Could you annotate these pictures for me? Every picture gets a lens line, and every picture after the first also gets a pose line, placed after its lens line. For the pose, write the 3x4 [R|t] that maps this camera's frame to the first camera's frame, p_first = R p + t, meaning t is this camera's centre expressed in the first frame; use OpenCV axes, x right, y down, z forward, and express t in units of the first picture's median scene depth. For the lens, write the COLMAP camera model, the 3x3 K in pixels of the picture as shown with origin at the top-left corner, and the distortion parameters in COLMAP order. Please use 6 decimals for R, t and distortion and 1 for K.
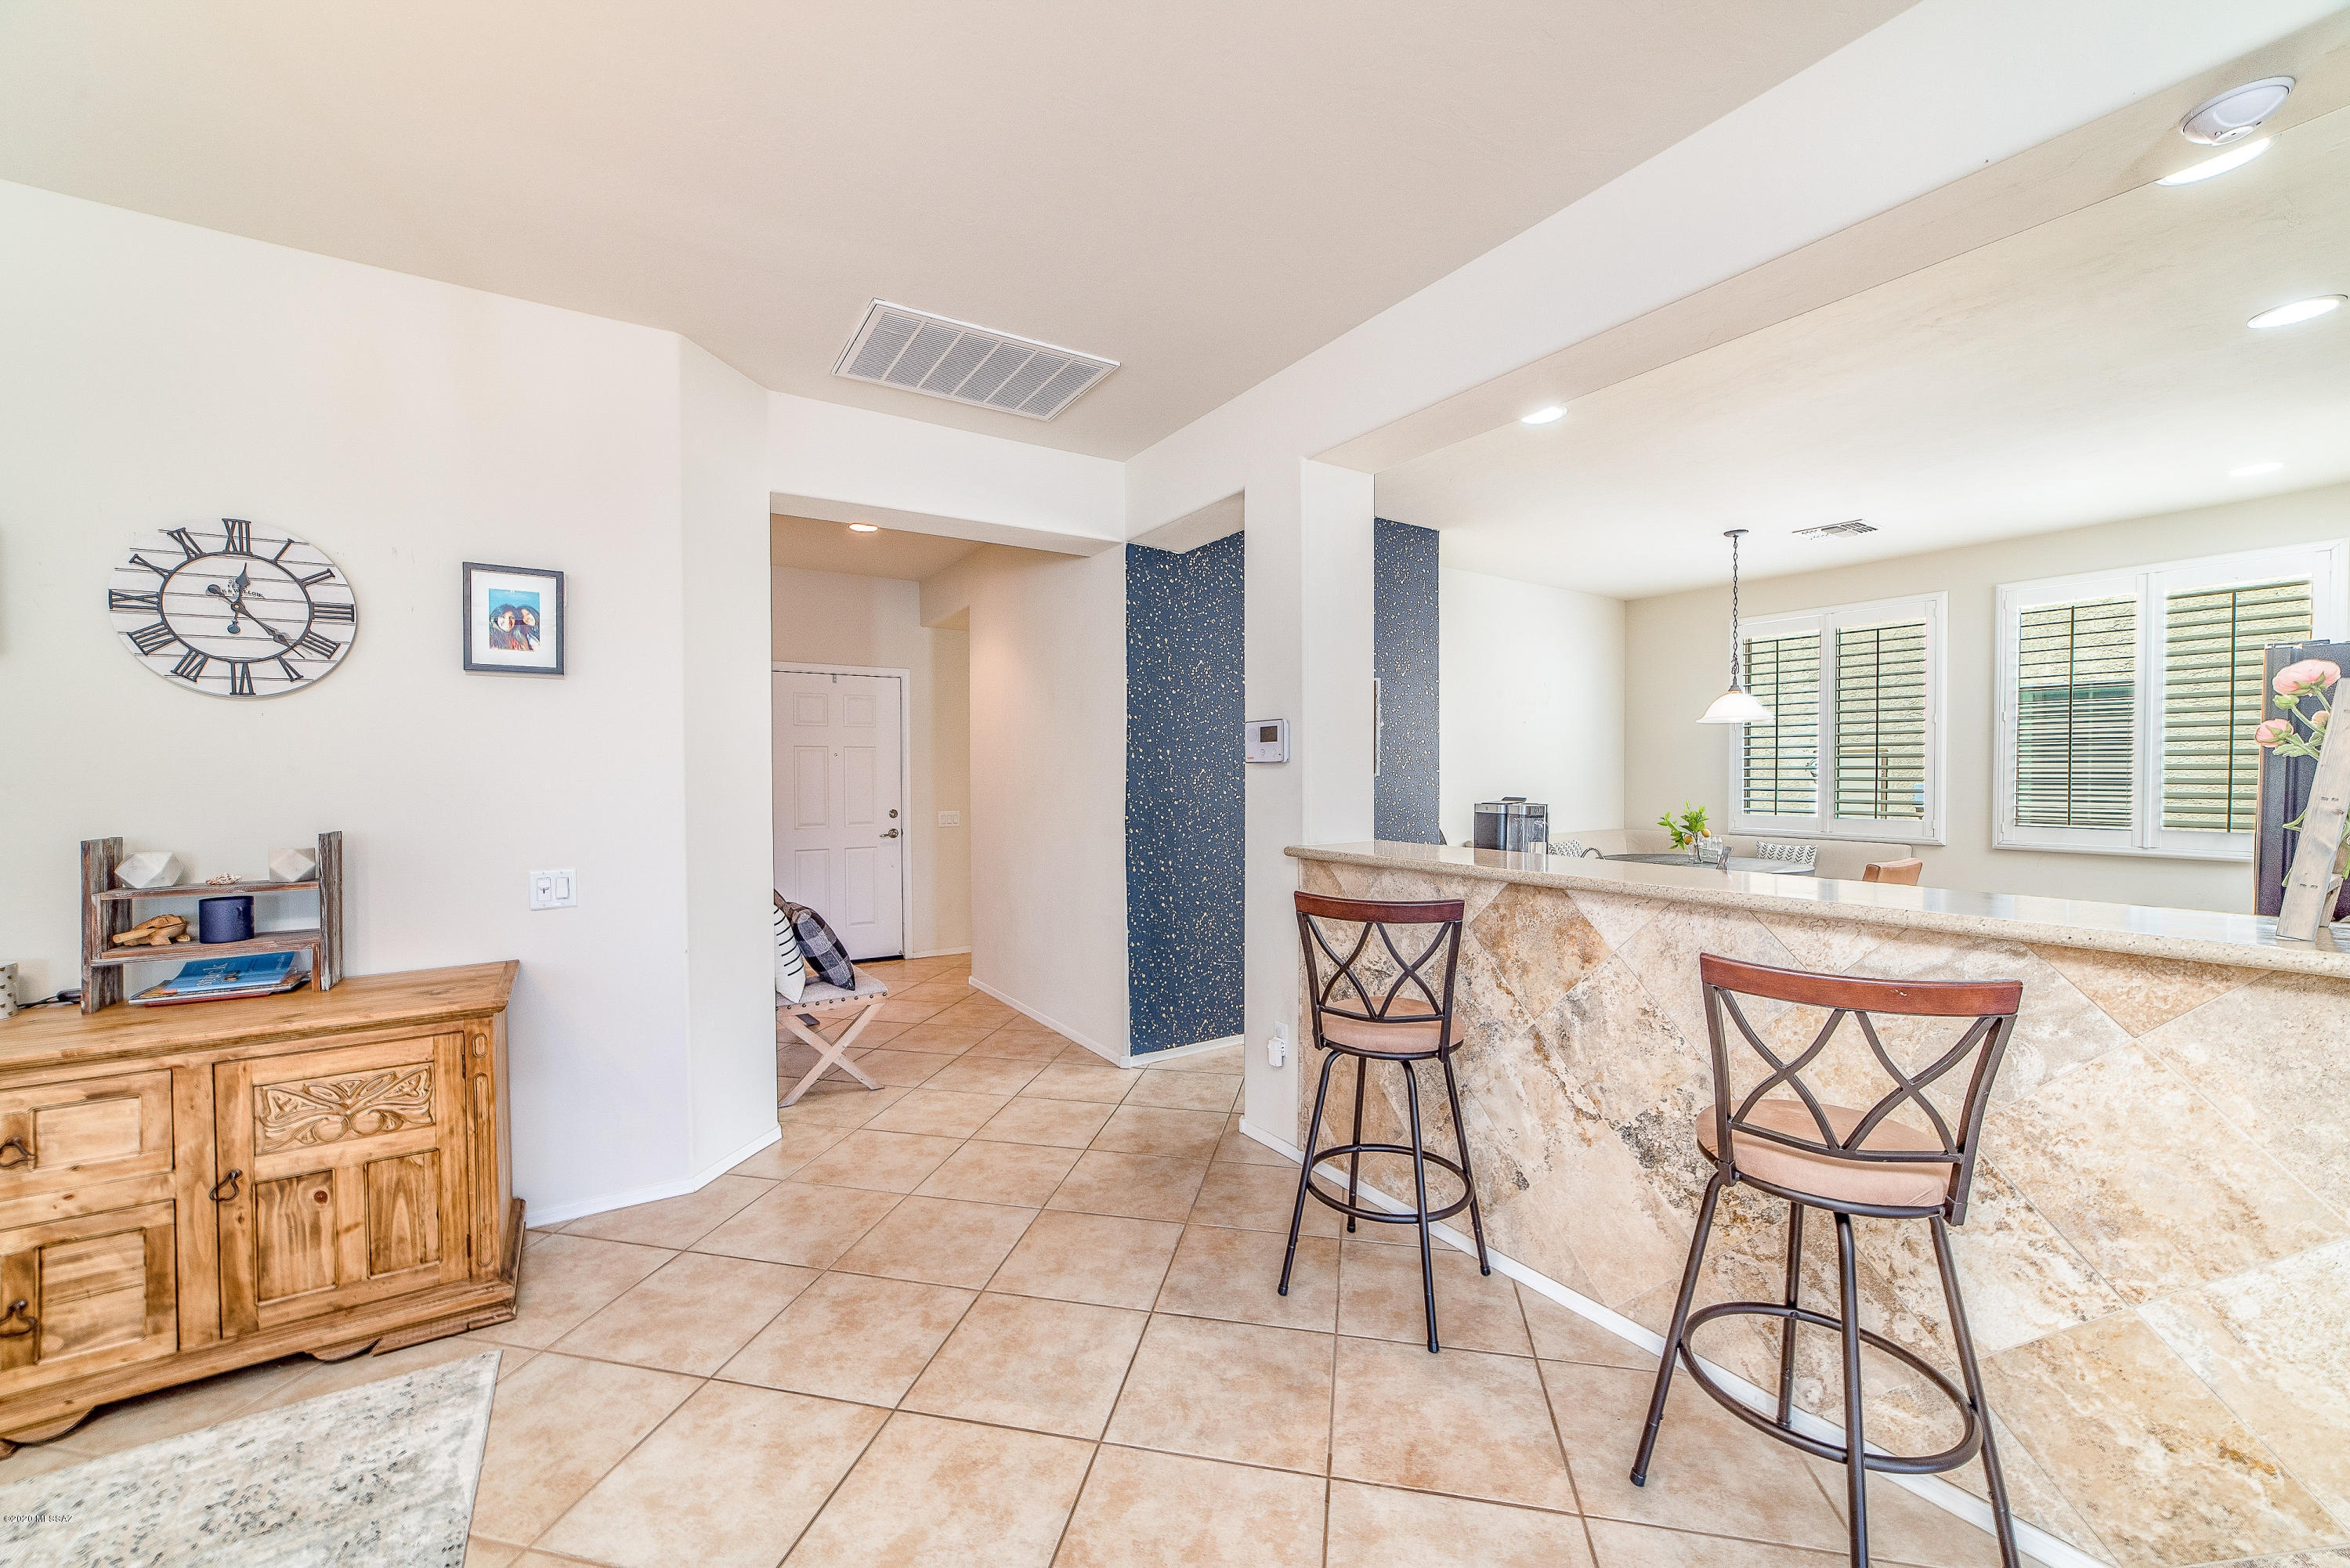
lens RADIAL K [[909.9, 0, 1169.8], [0, 909.9, 787.5], [0, 0, 1]] dist [-0.024330, 0.009094]
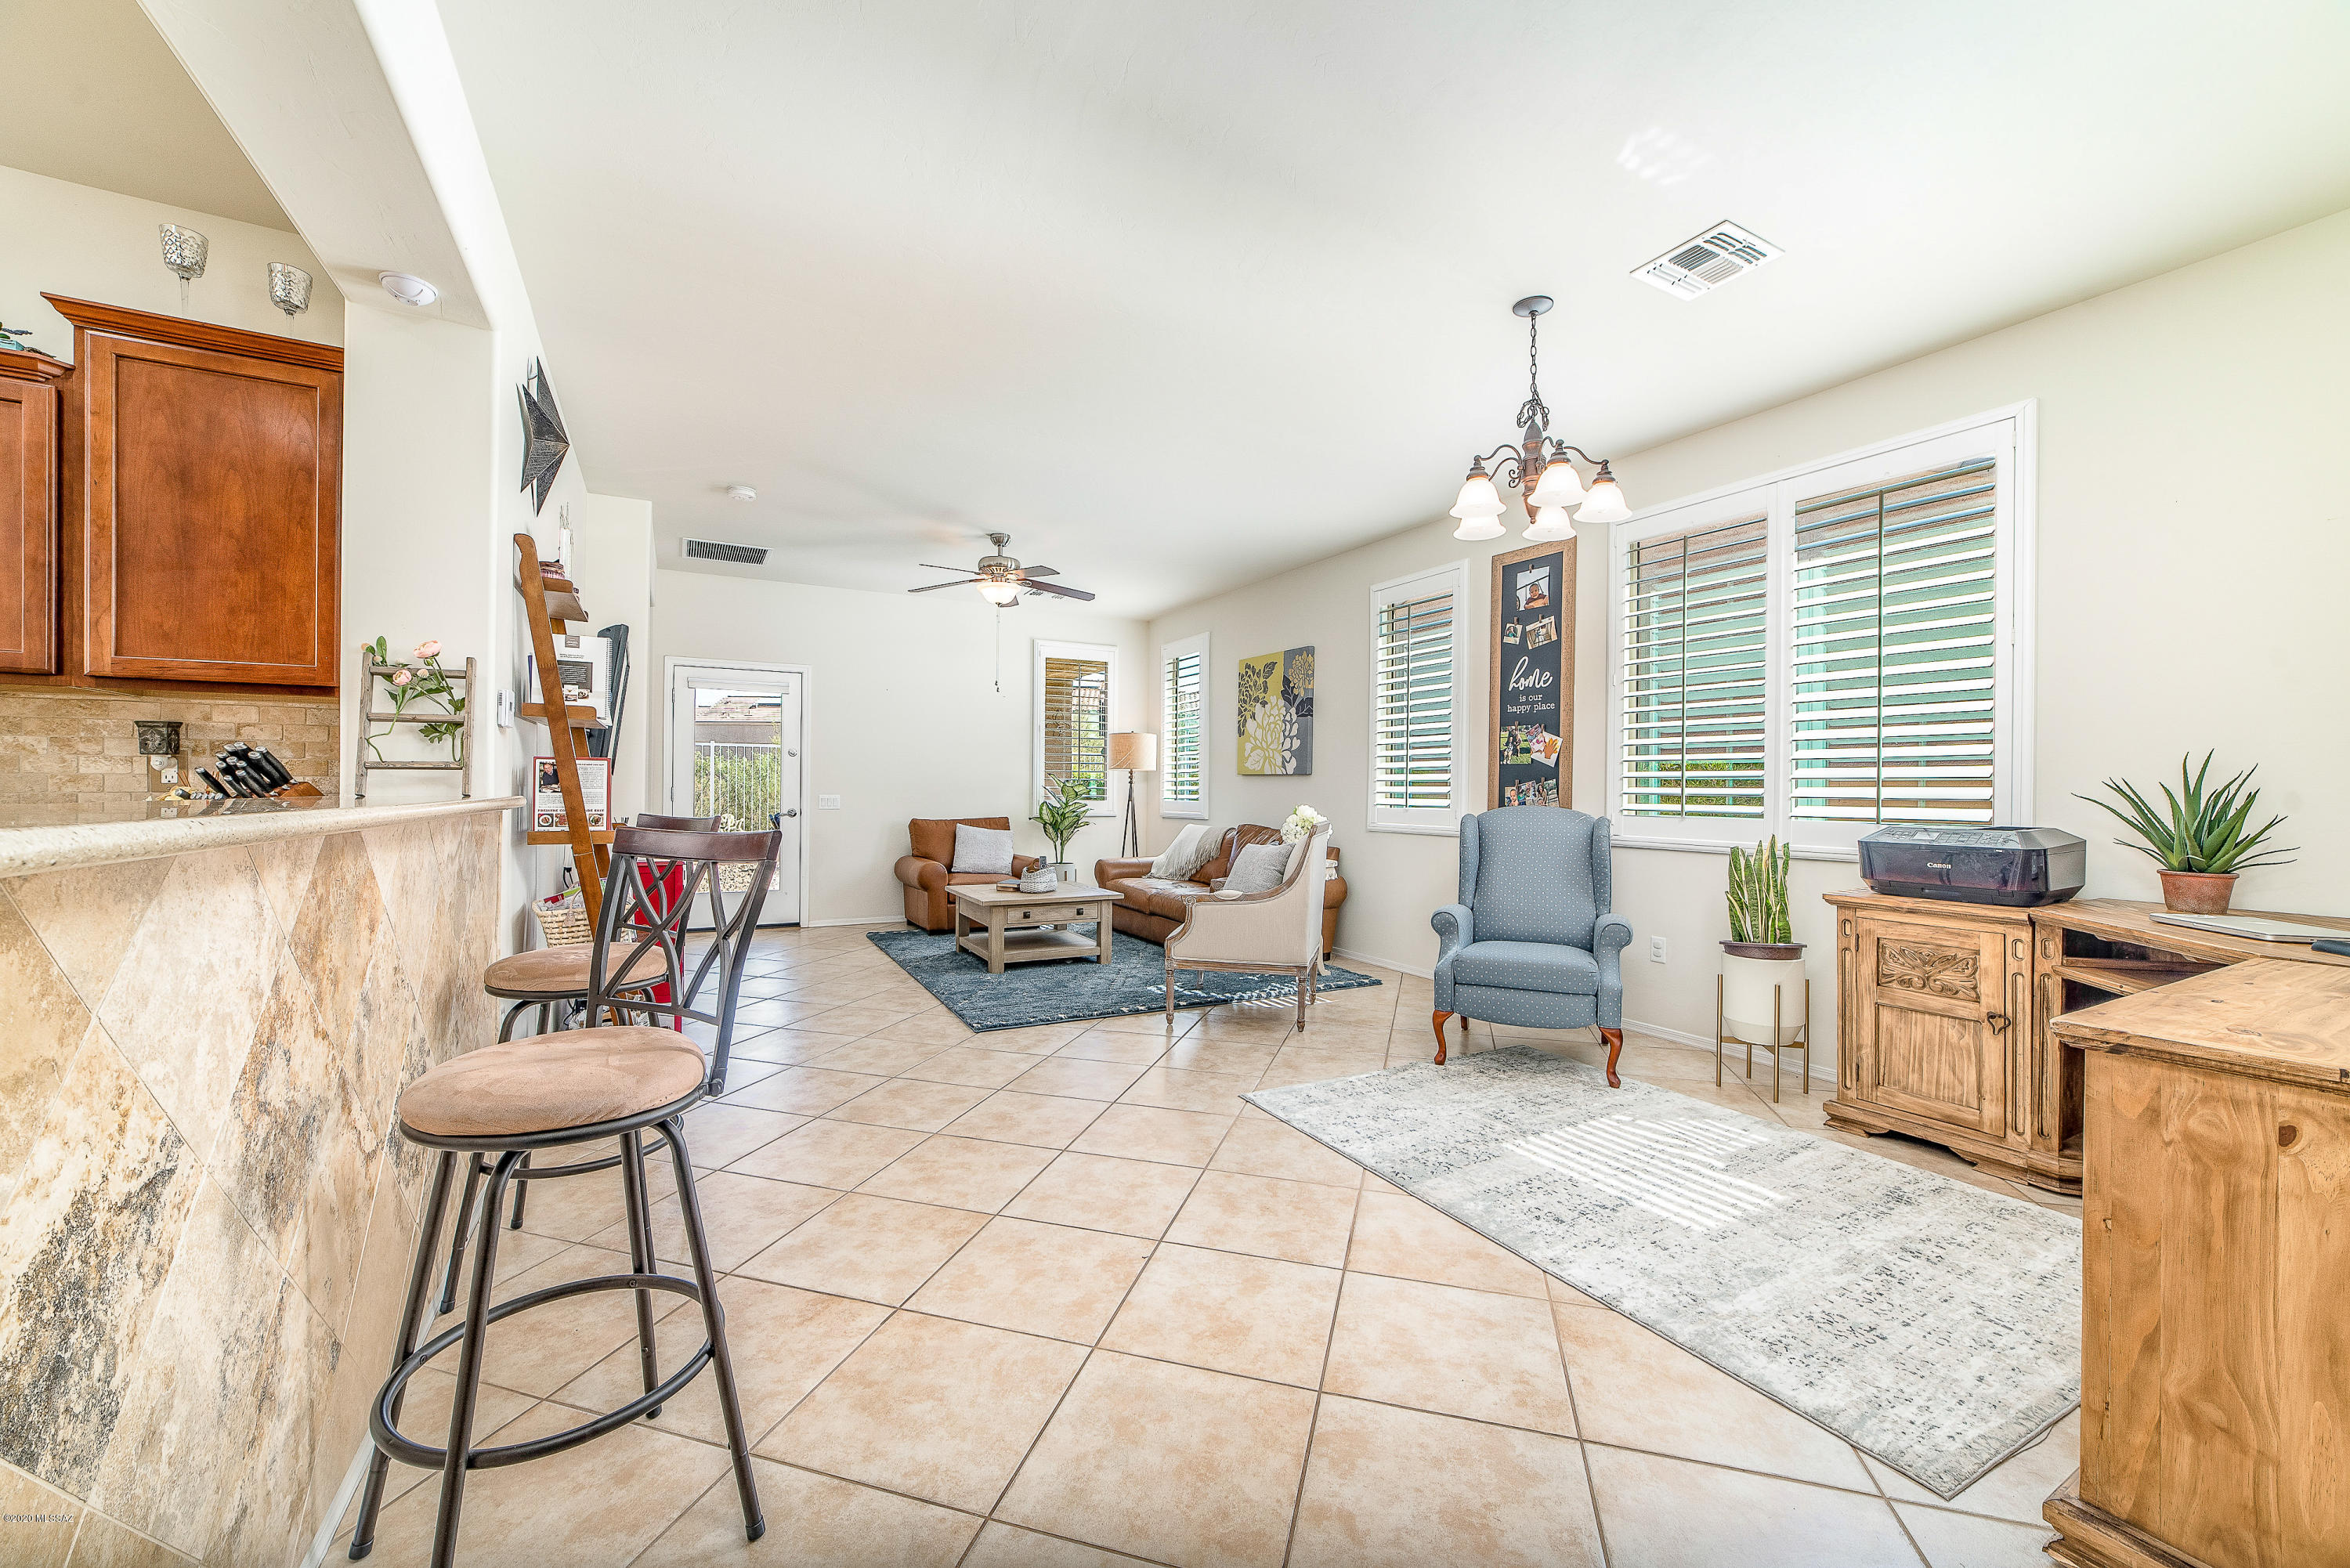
lens RADIAL K [[909.9, 0, 1169.8], [0, 909.9, 787.5], [0, 0, 1]] dist [-0.024330, 0.009094]
pose [[-0.997072, -0.003552, 0.076385, -0.184124], [-0.002195, 0.999838, 0.017847, 0.066491], [-0.076436, 0.017627, -0.996919, 1.558273]]
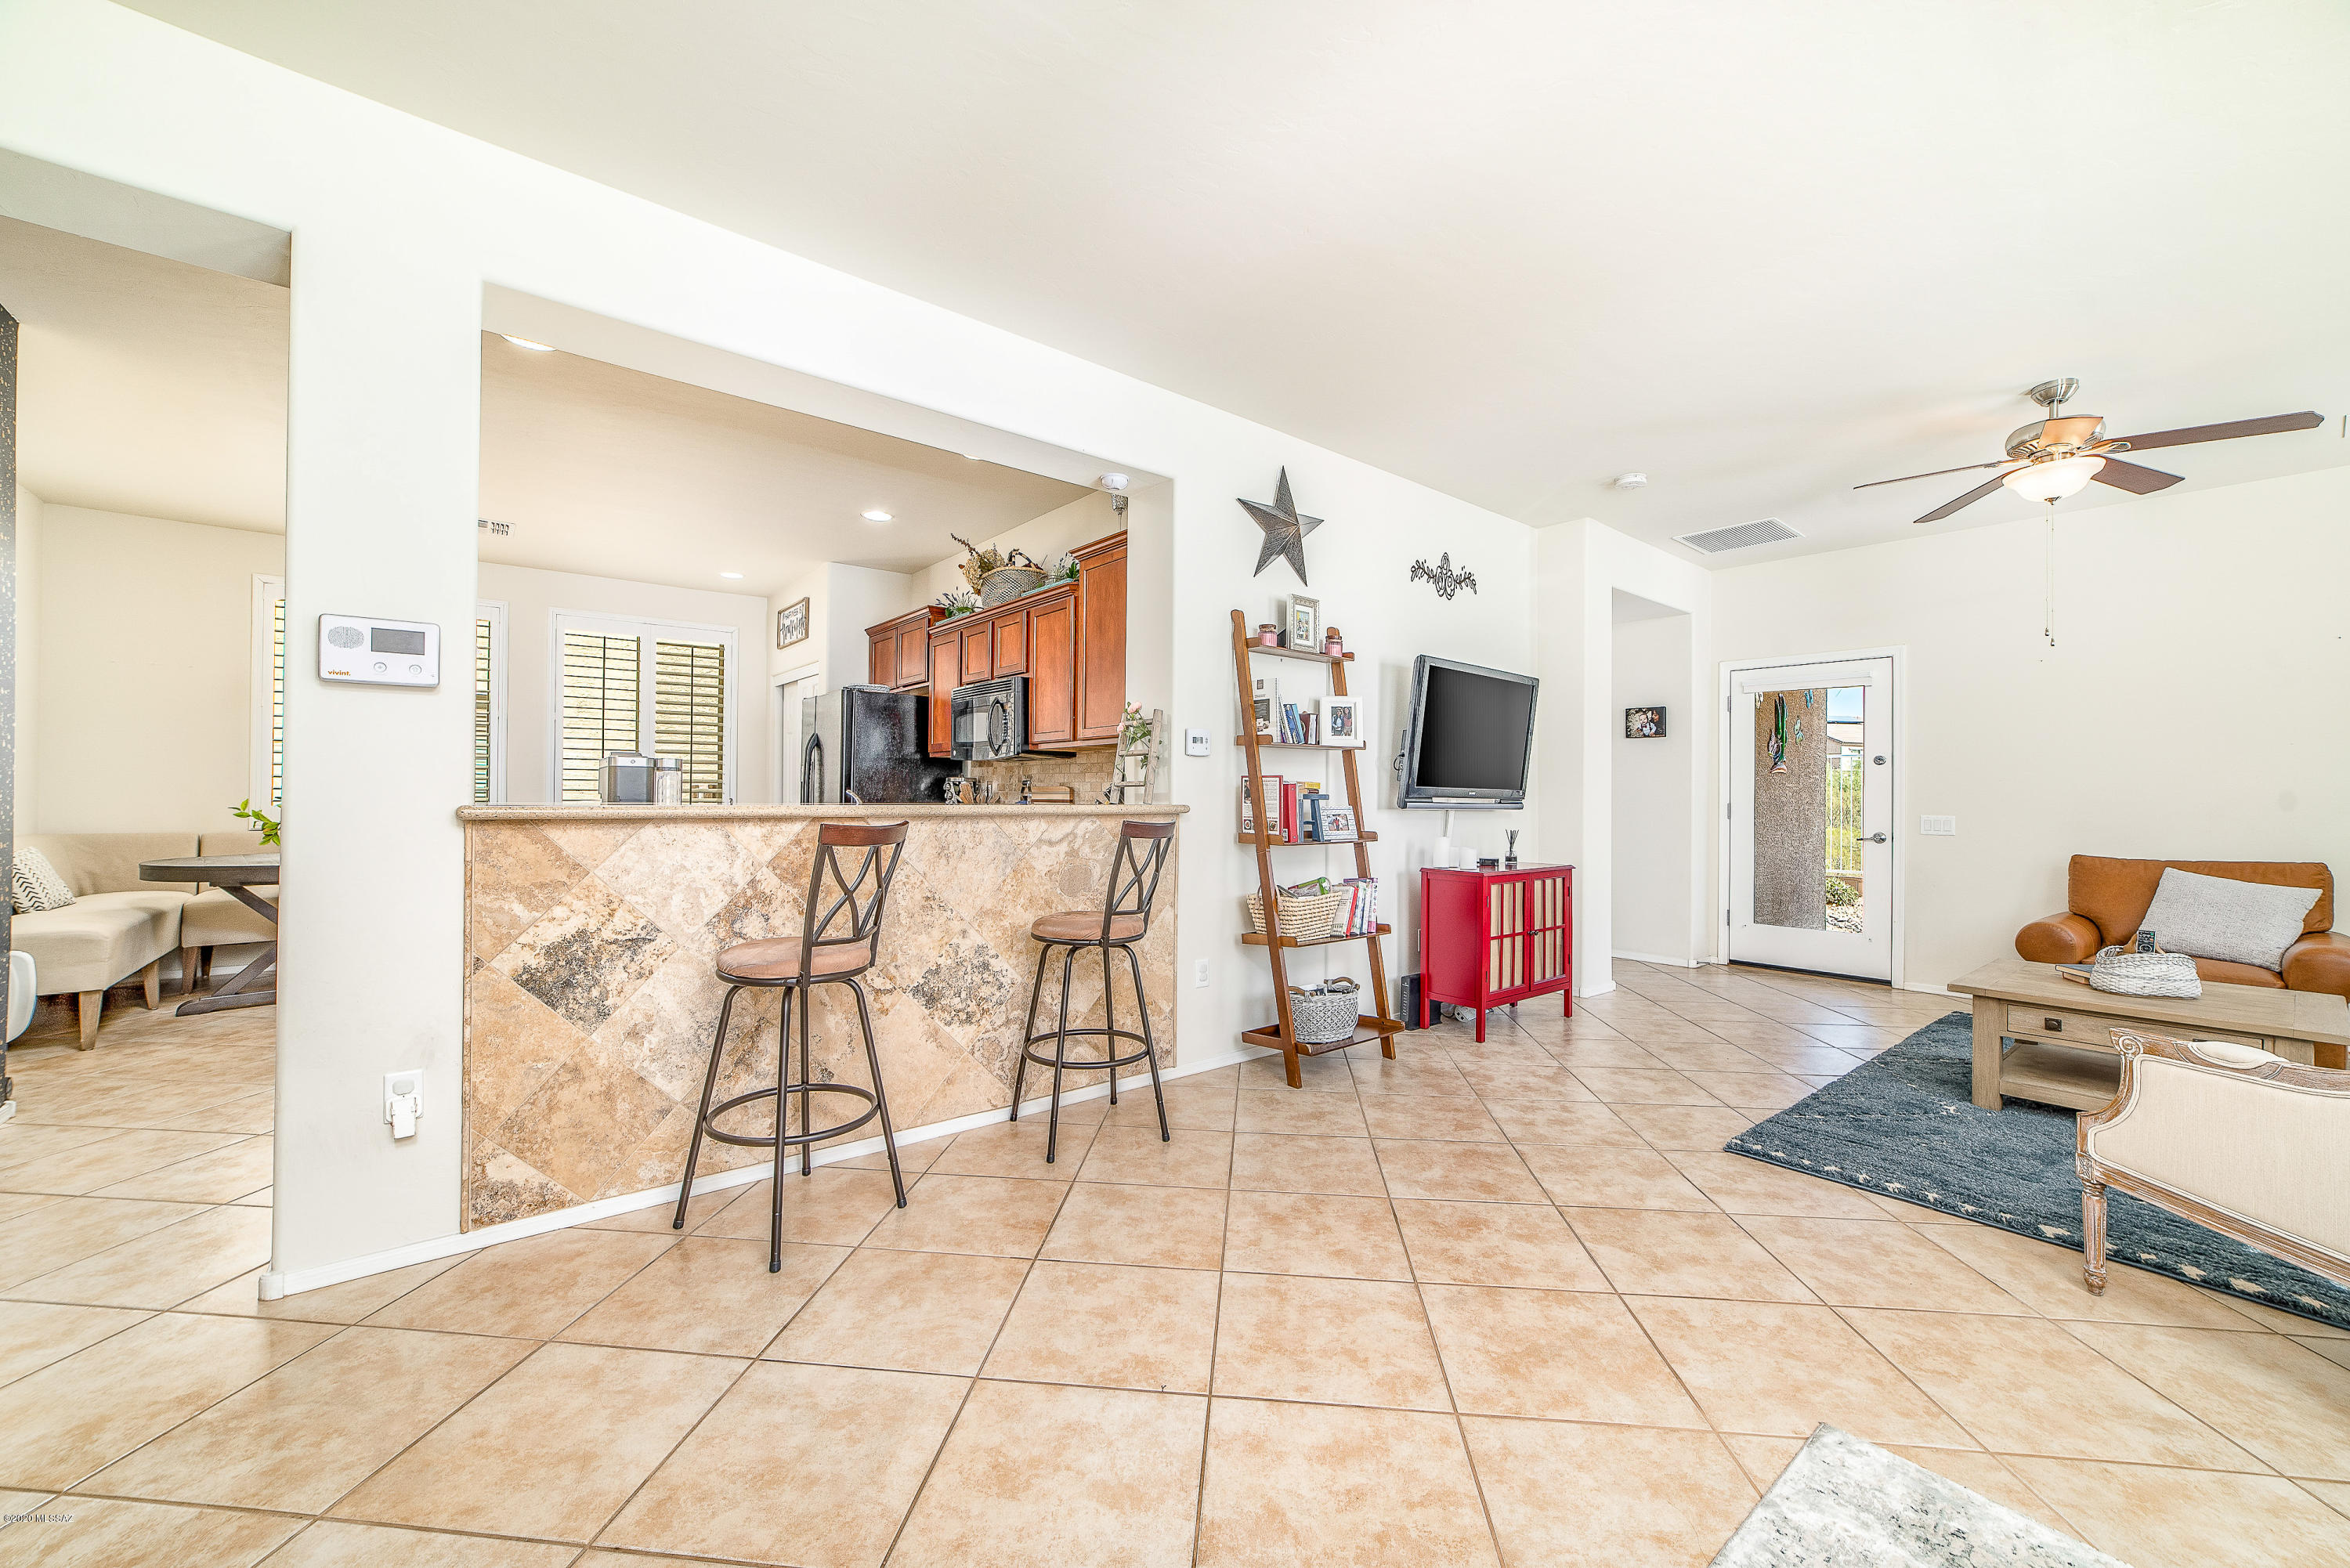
lens RADIAL K [[903.7, 0, 1170.5], [0, 903.7, 788.0], [0, 0, 1]] dist [-0.028307, 0.009147]
pose [[-0.105414, 0.009420, 0.994384, -0.828361], [0.008989, 0.999923, -0.008520, 0.082681], [-0.994388, 0.008040, -0.105491, 0.697048]]
